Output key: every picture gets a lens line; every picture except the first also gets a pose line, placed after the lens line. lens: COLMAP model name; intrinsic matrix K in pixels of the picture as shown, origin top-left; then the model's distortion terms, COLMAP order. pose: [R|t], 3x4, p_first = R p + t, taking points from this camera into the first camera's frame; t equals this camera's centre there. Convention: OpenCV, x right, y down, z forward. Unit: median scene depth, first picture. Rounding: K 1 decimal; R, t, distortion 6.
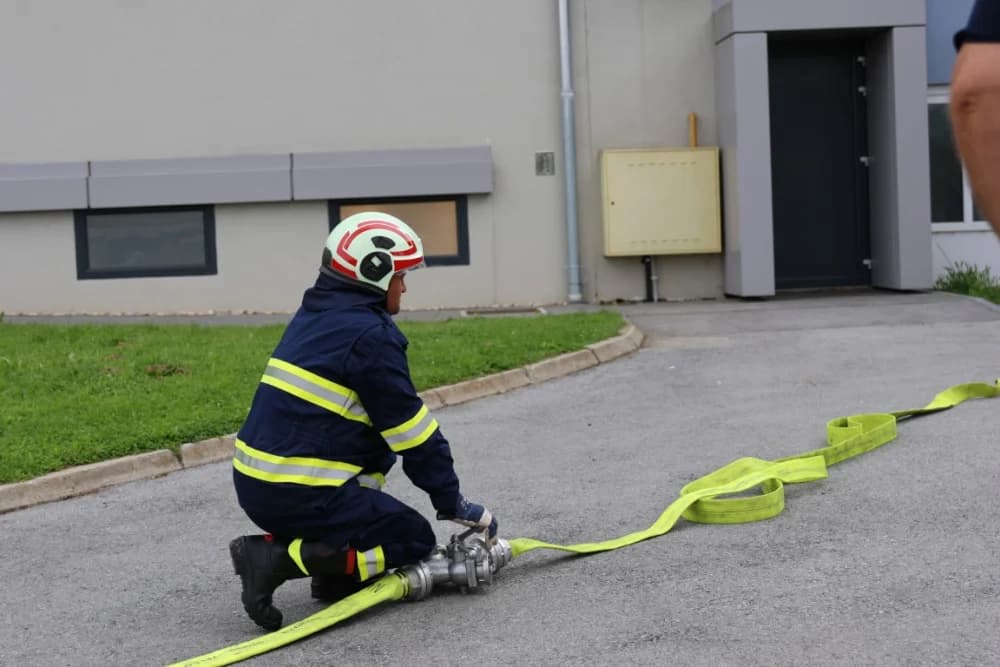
lens RADIAL K [[3255.5, 0, 500.0], [0, 3255.5, 333.5], [0, 0, 1]] dist [0.325288, -1.093875]
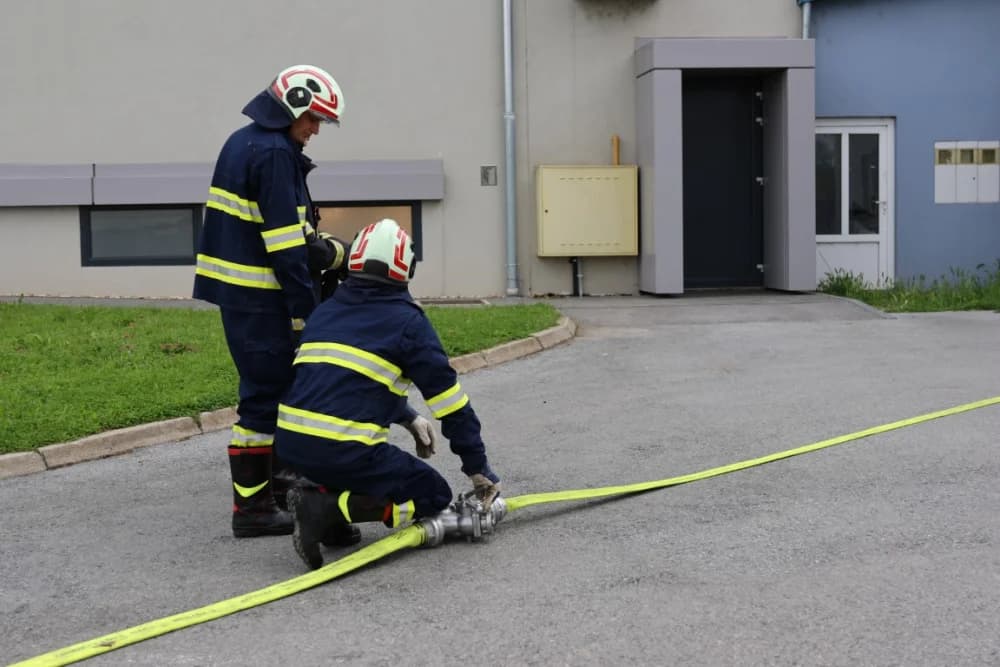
lens RADIAL K [[3255.5, 0, 500.0], [0, 3255.5, 333.5], [0, 0, 1]] dist [0.325288, -1.093875]
pose [[0.994601, 0.020066, 0.101812, -0.105385], [-0.021330, 0.999708, 0.011337, -0.009587], [-0.101555, -0.013448, 0.994739, -0.168010]]
